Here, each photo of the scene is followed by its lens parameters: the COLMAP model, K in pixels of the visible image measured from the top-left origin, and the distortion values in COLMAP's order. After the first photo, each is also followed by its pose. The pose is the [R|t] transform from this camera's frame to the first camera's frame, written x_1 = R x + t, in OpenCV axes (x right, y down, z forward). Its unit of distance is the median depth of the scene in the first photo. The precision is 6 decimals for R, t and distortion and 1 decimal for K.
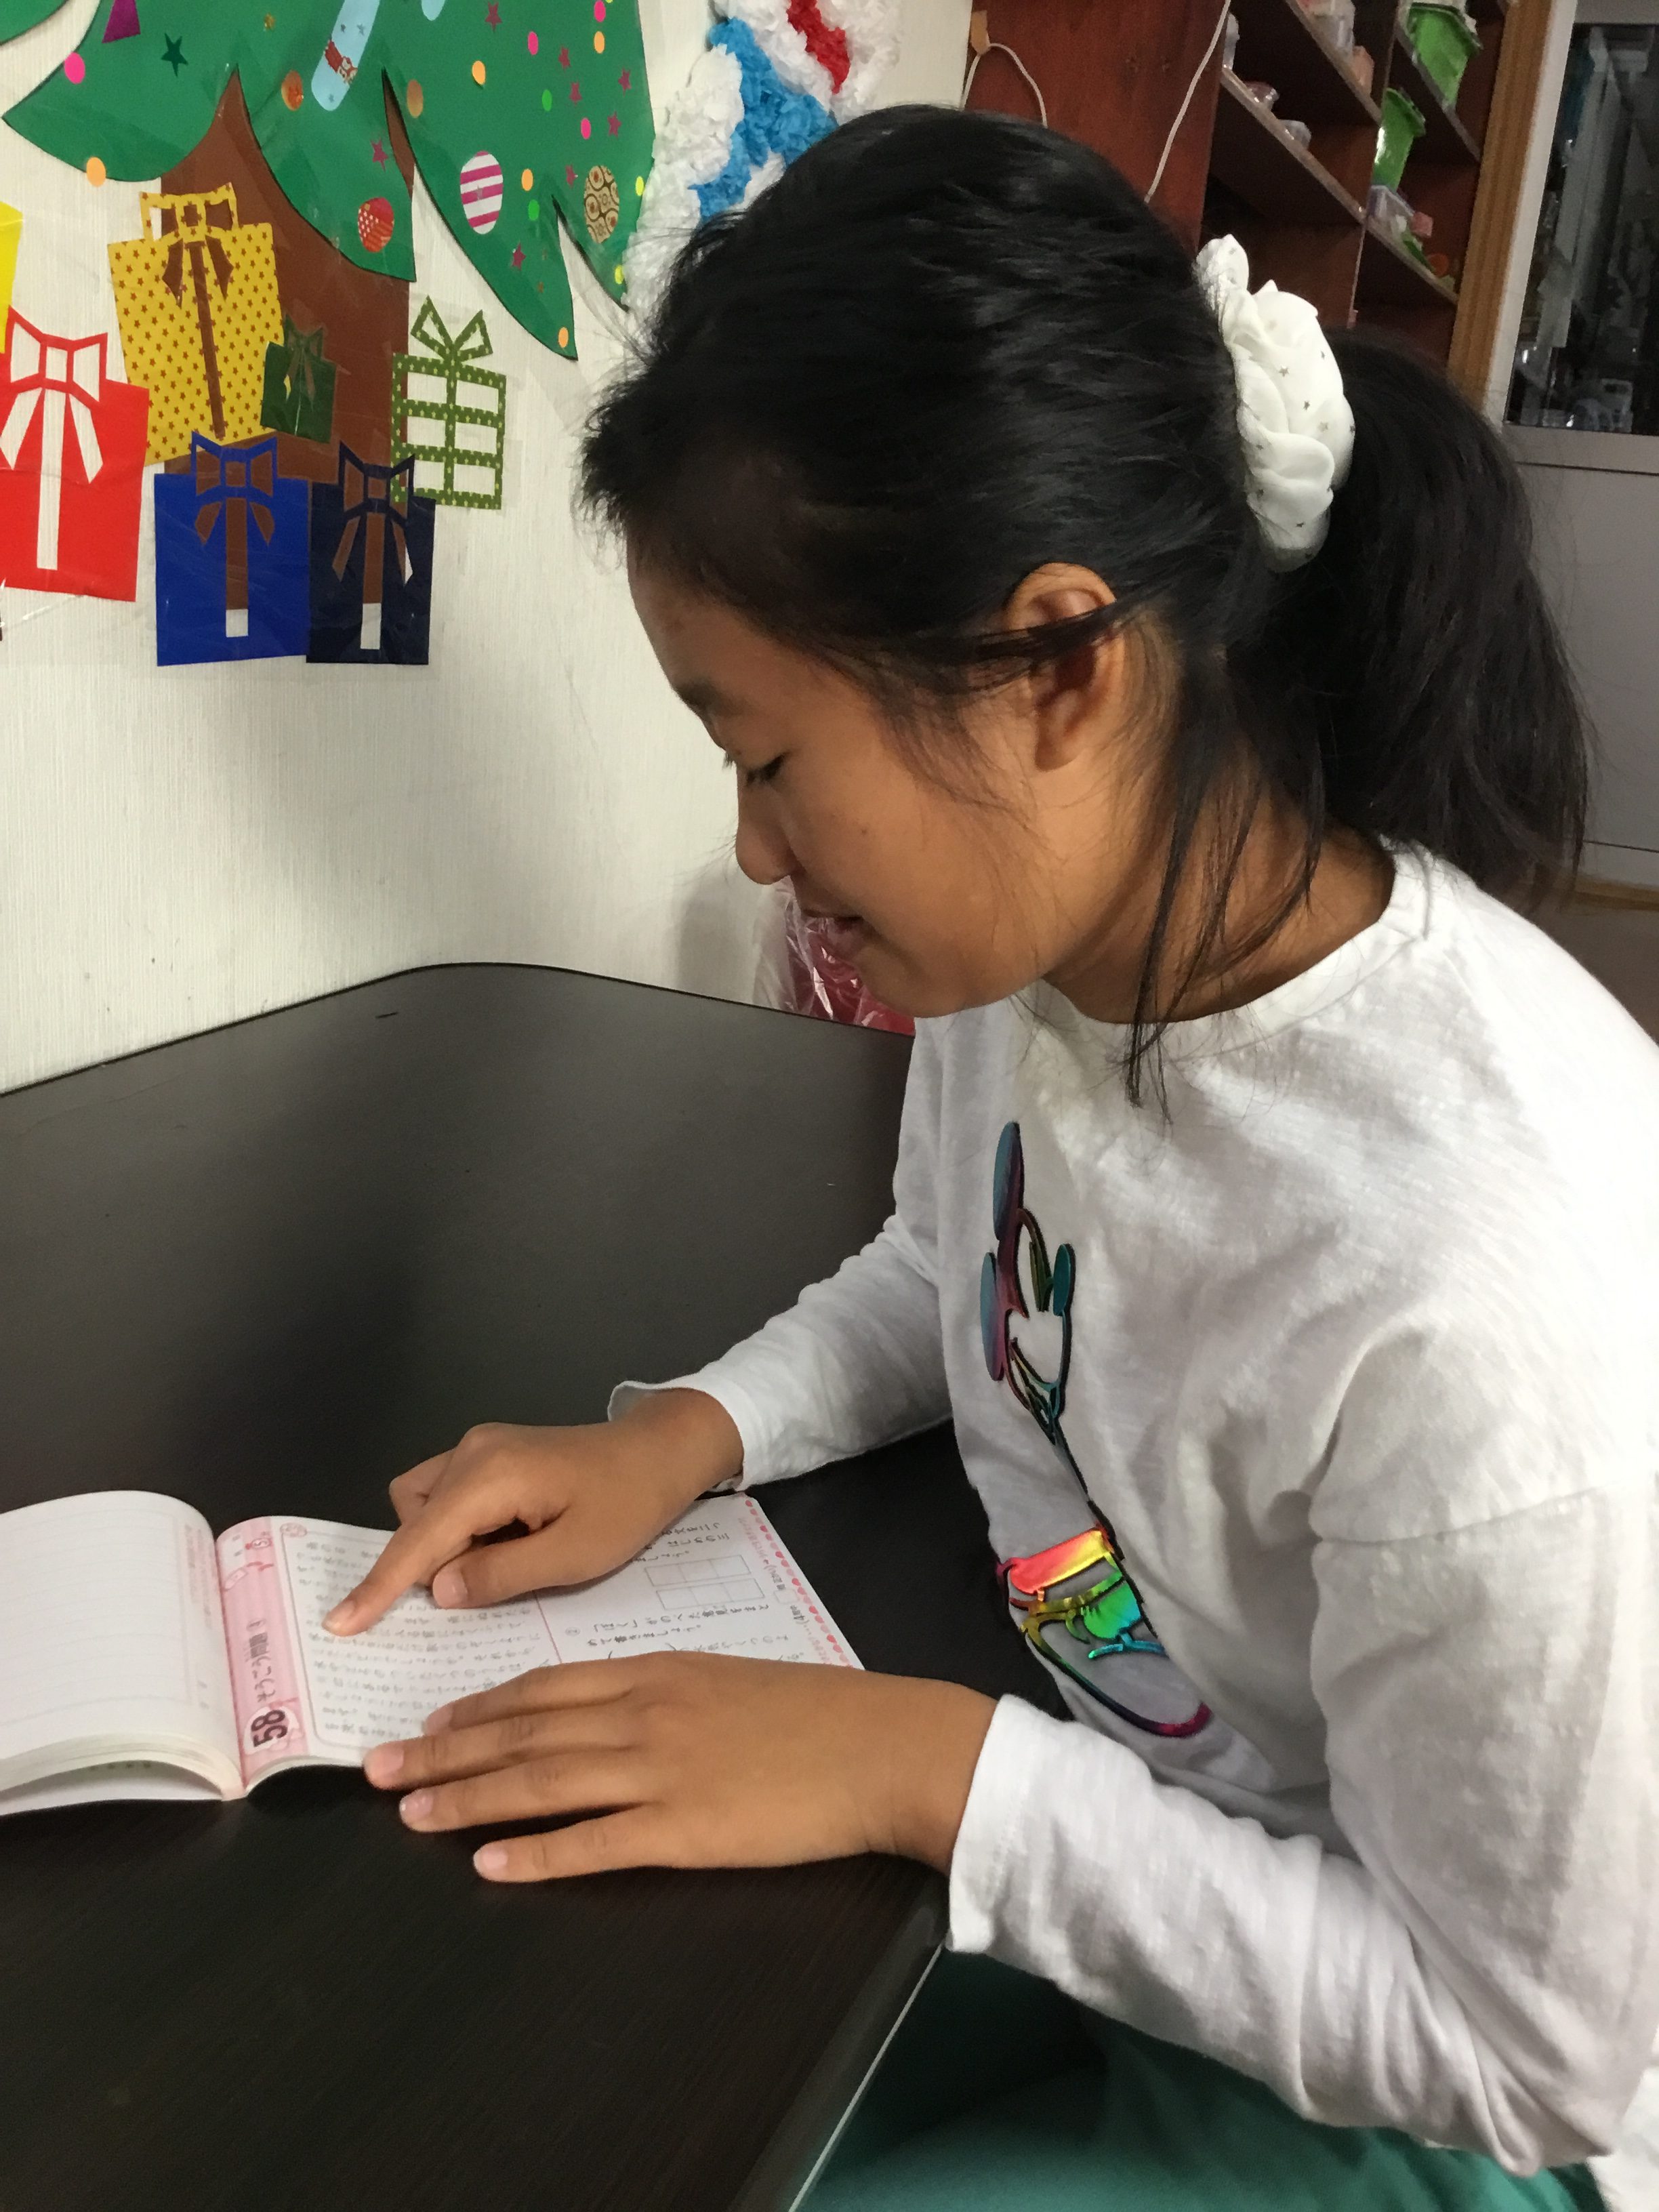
lens RADIAL K [[2026.7, 0, 829.5], [0, 2026.7, 1106.0], [0, 0, 1]] dist [-0.010590, -0.016350]
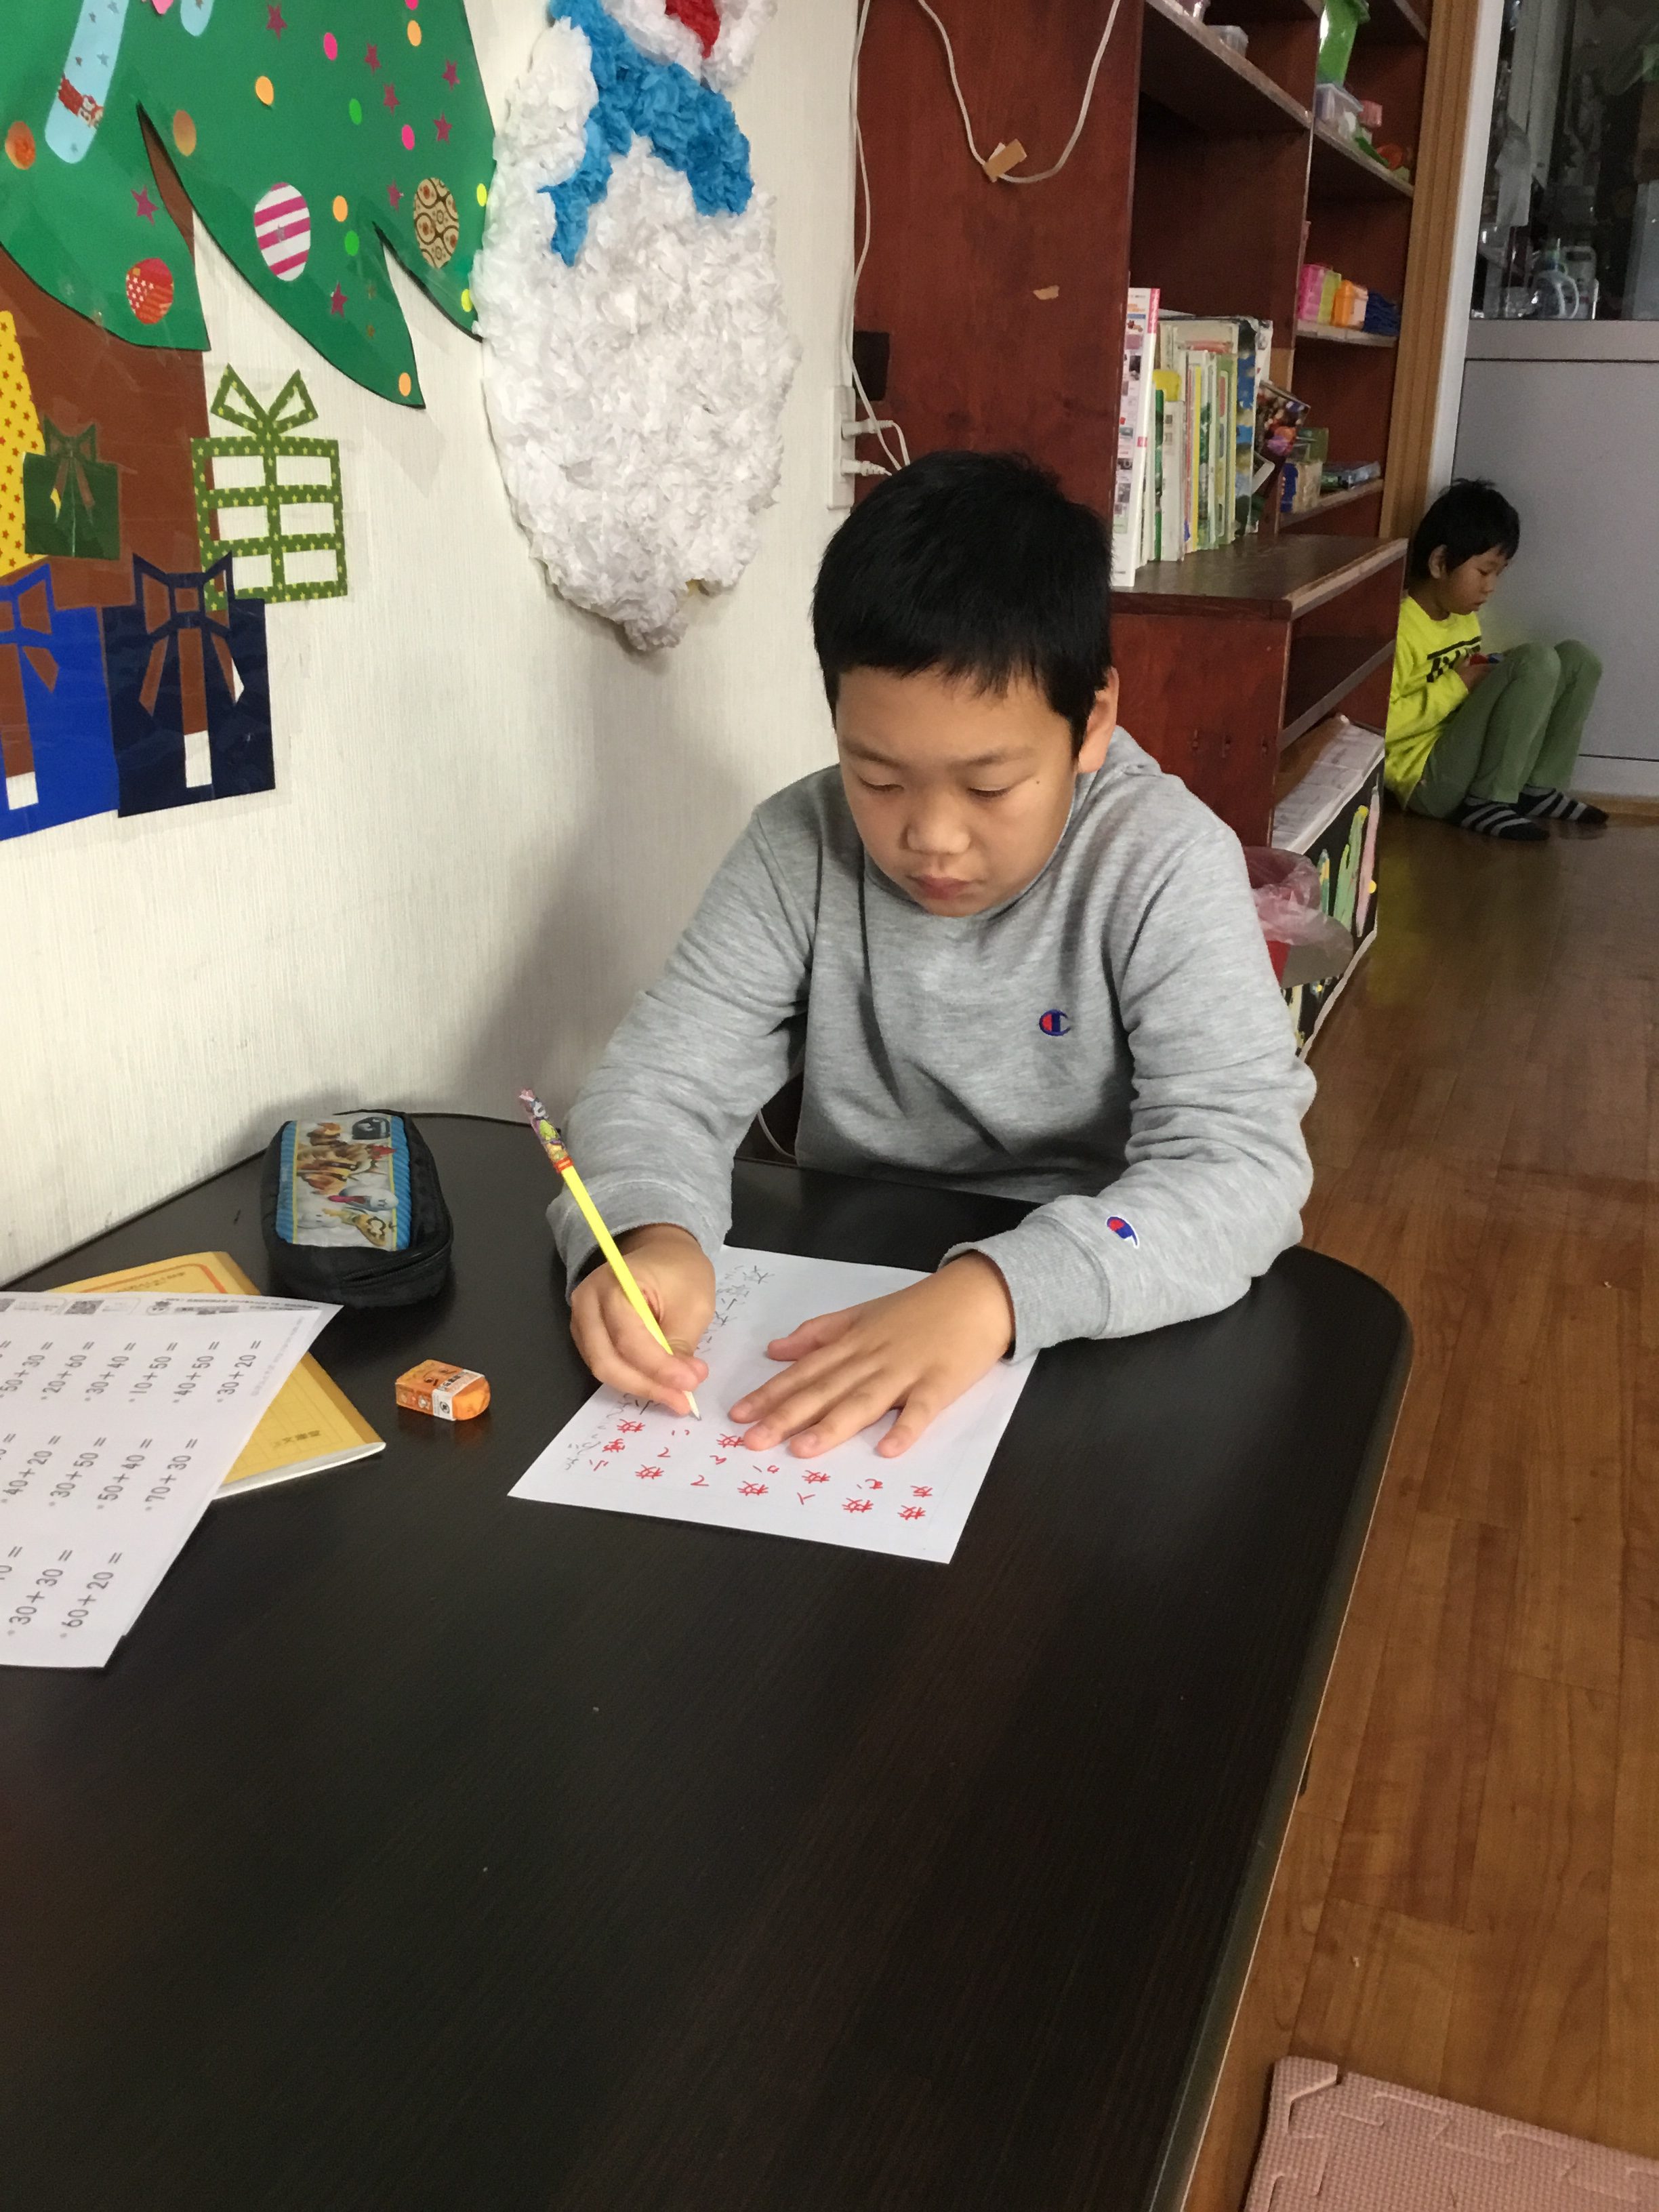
lens RADIAL K [[2026.7, 0, 829.5], [0, 2026.7, 1106.0], [0, 0, 1]] dist [-0.010590, -0.016350]
pose [[0.996905, -0.078585, -0.002027, 0.027392], [0.078602, 0.996086, 0.040424, -0.099968], [-0.001157, -0.040458, 0.999181, 0.135275]]
